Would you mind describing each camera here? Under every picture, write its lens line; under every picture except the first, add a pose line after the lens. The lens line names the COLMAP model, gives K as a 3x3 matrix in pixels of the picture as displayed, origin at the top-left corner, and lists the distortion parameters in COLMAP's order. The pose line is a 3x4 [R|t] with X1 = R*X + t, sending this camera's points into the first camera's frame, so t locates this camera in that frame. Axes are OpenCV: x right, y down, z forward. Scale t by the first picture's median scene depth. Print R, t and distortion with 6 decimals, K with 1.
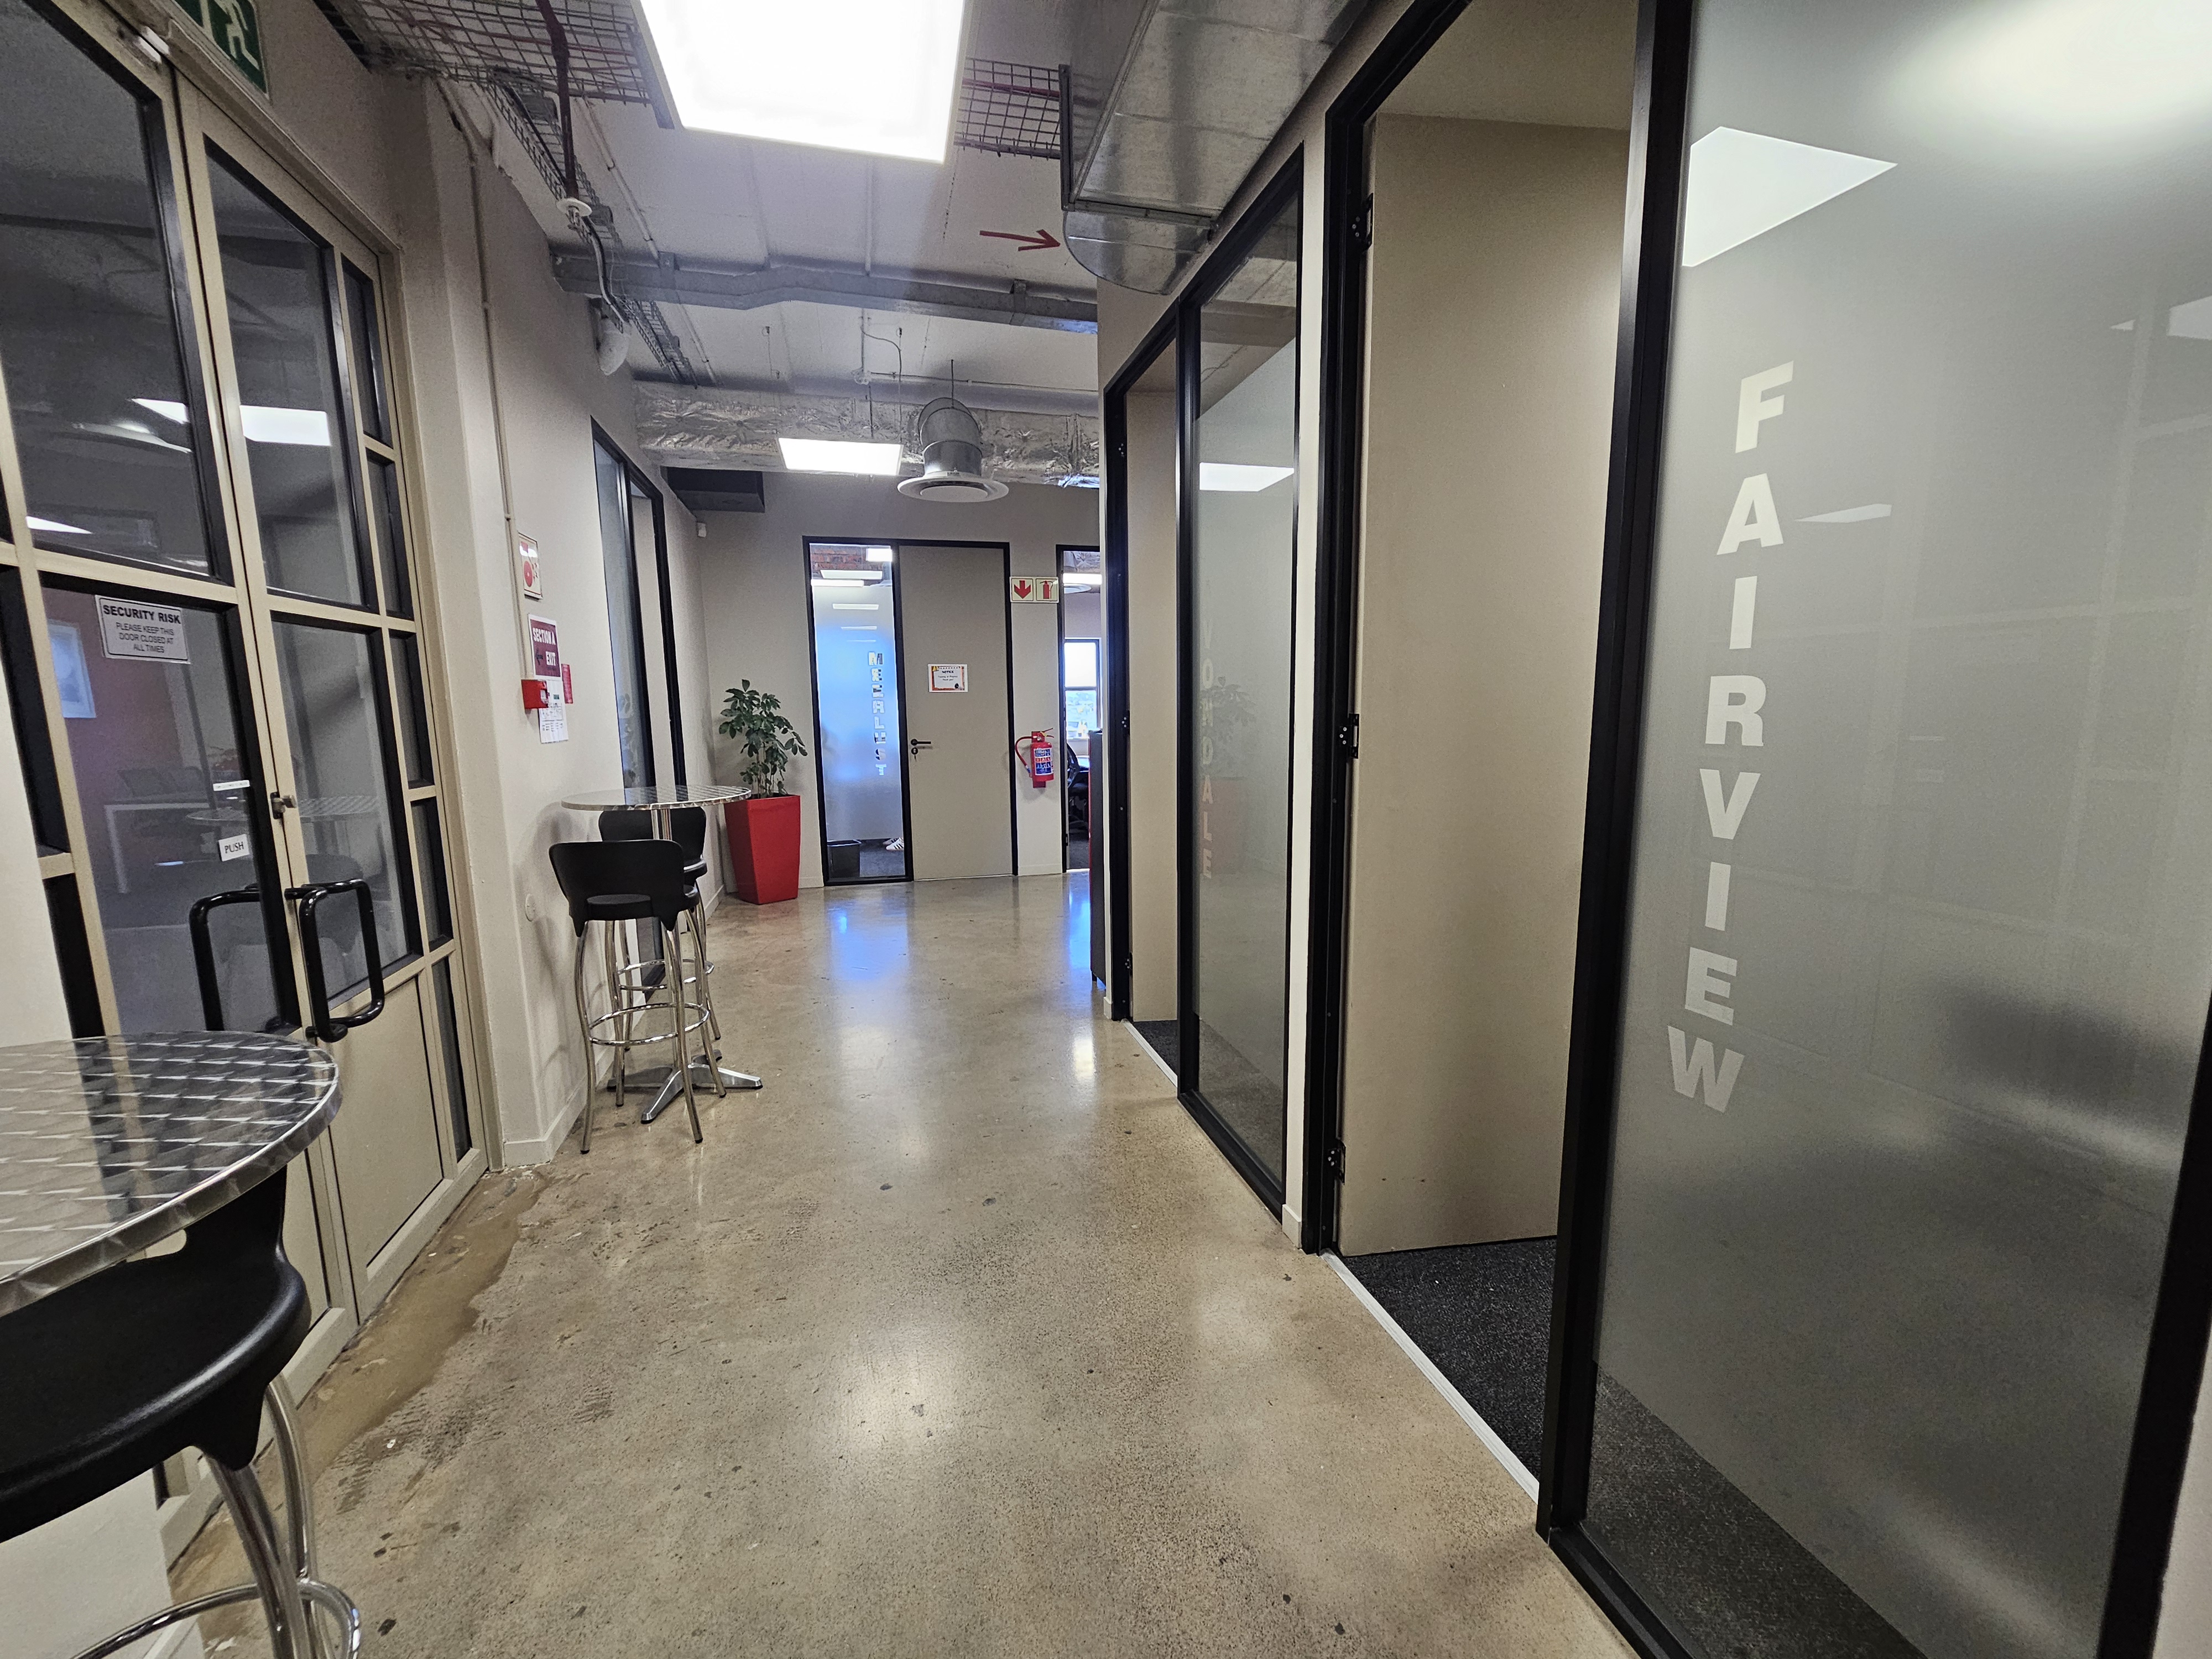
lens RADIAL K [[908.3, 0, 1104.0], [0, 908.3, 840.0], [0, 0, 1]] dist [-0.001838, -0.000817]
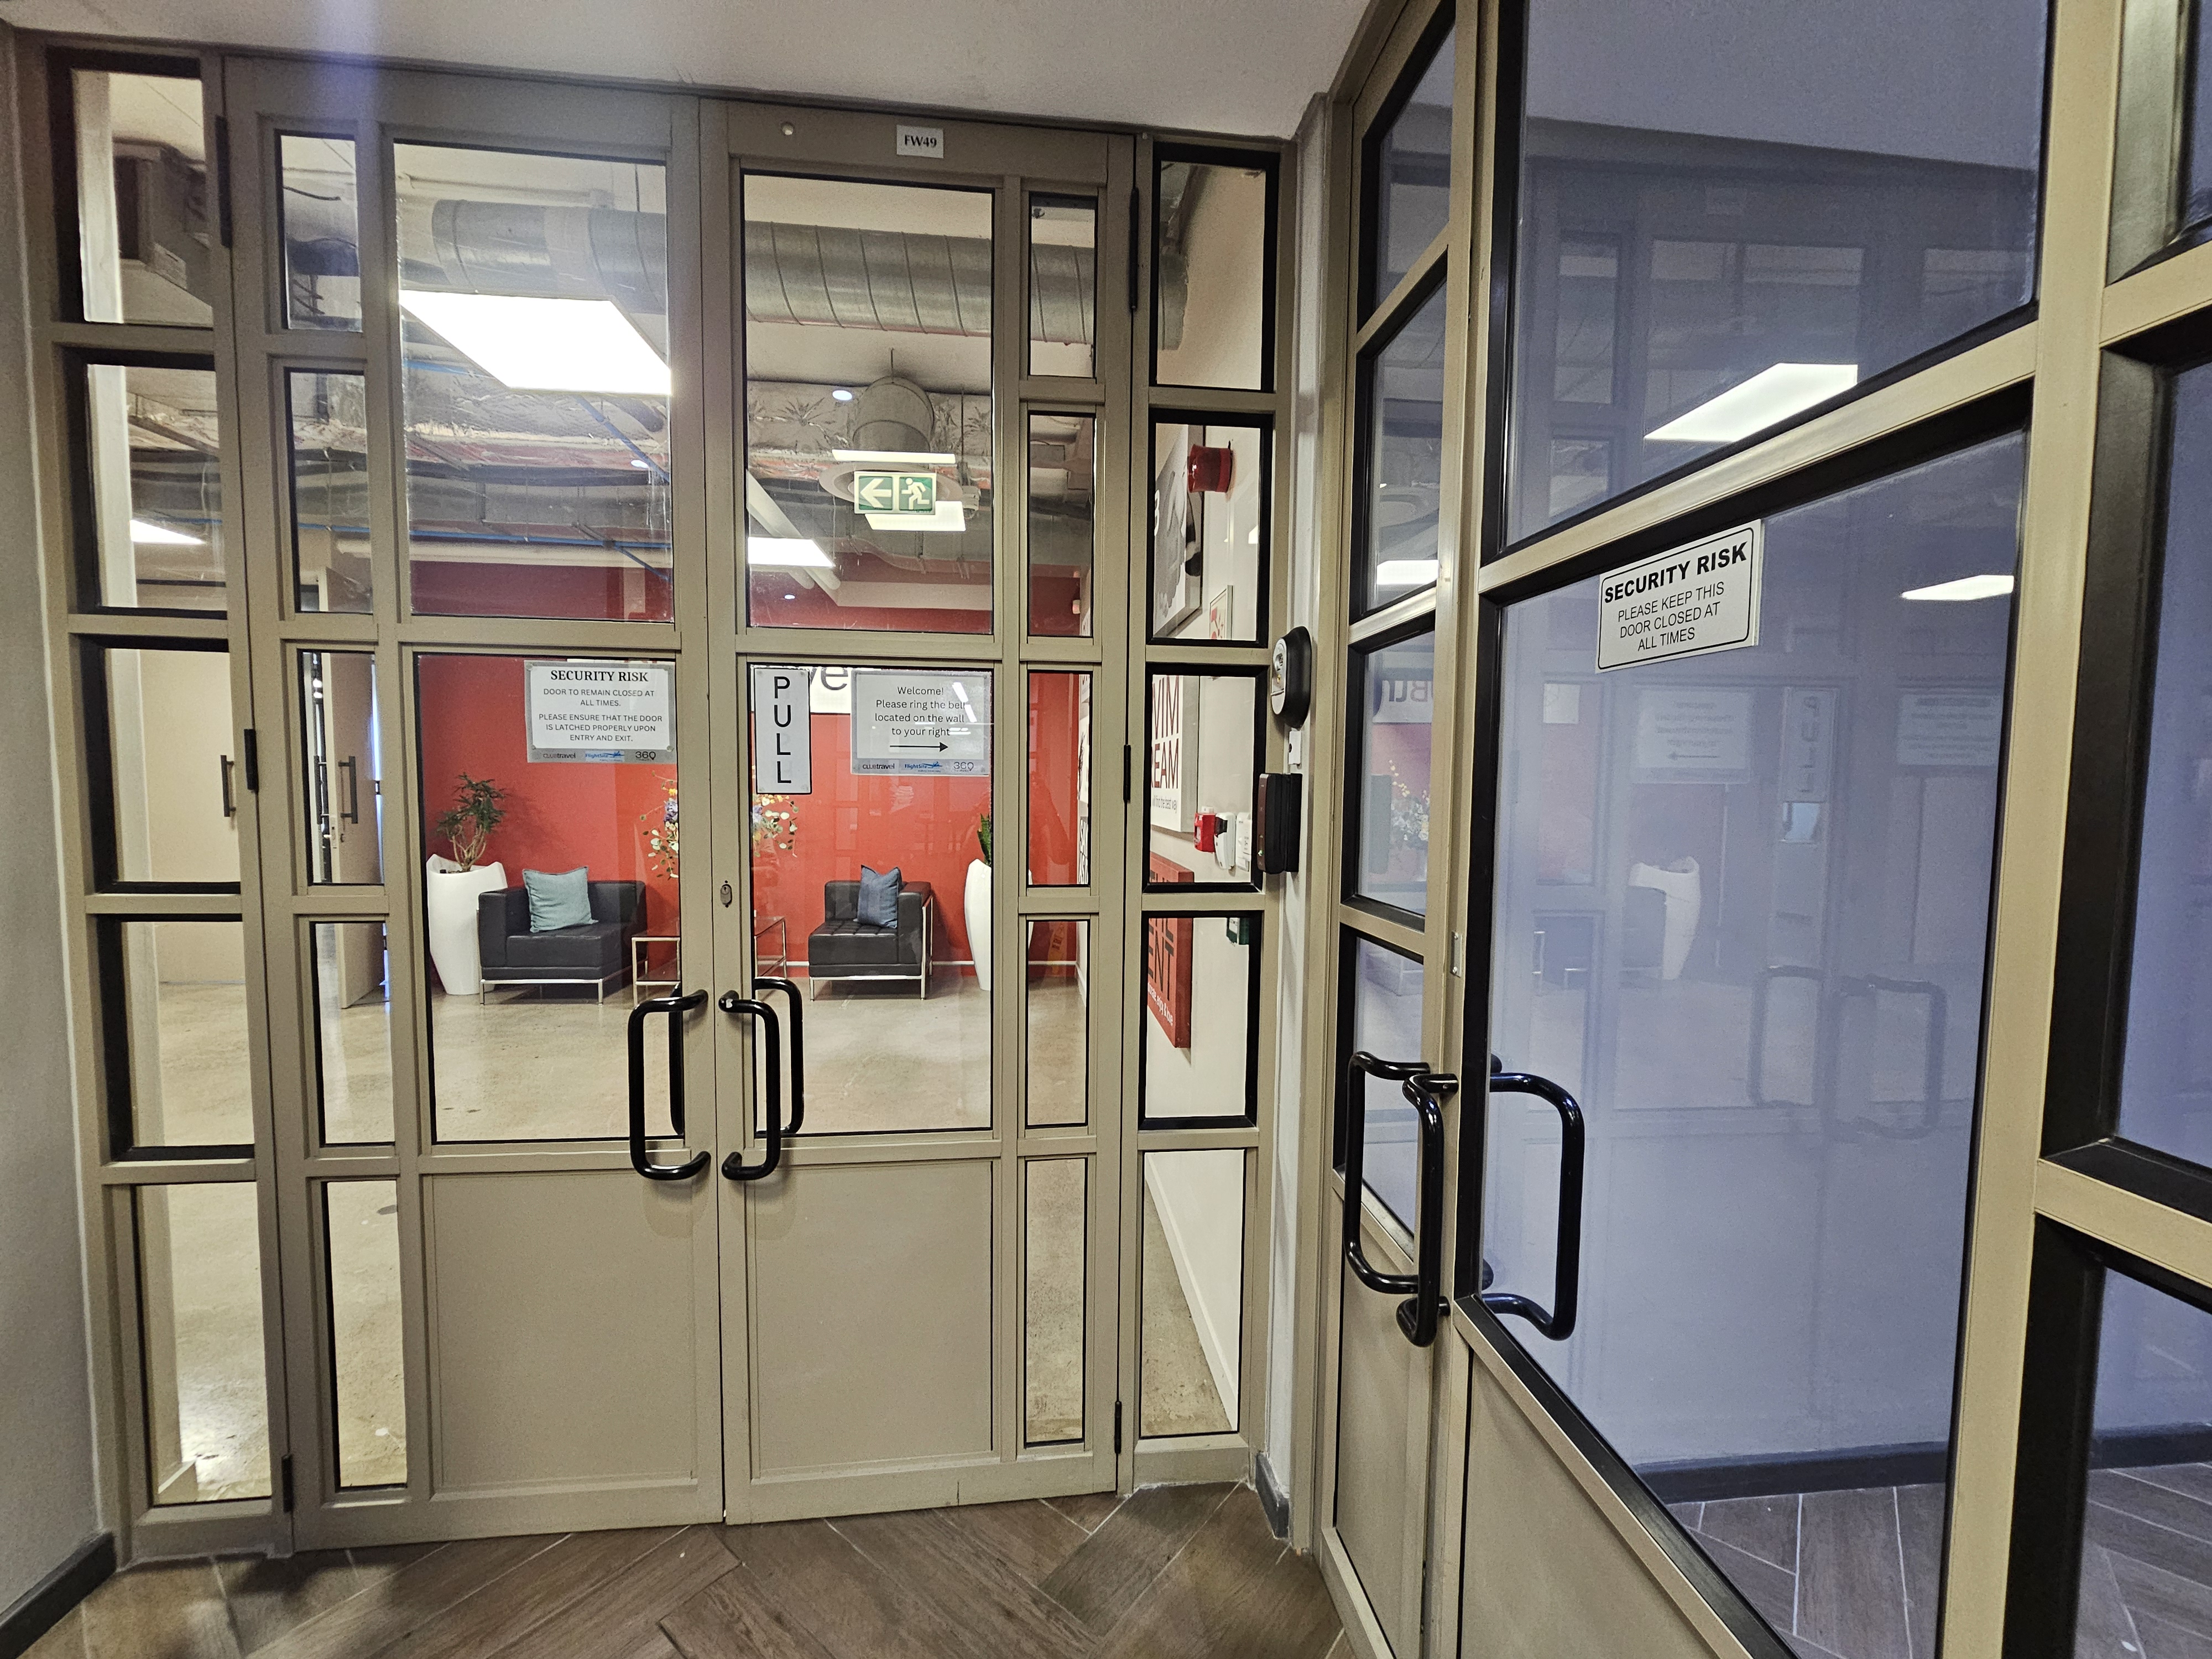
lens RADIAL K [[908.3, 0, 1104.0], [0, 908.3, 840.0], [0, 0, 1]] dist [-0.001838, -0.000817]
pose [[-0.986960, -0.004303, 0.160908, -0.810366], [0.028353, 0.979366, 0.200097, -0.210024], [-0.158449, 0.202050, -0.966473, 1.564093]]
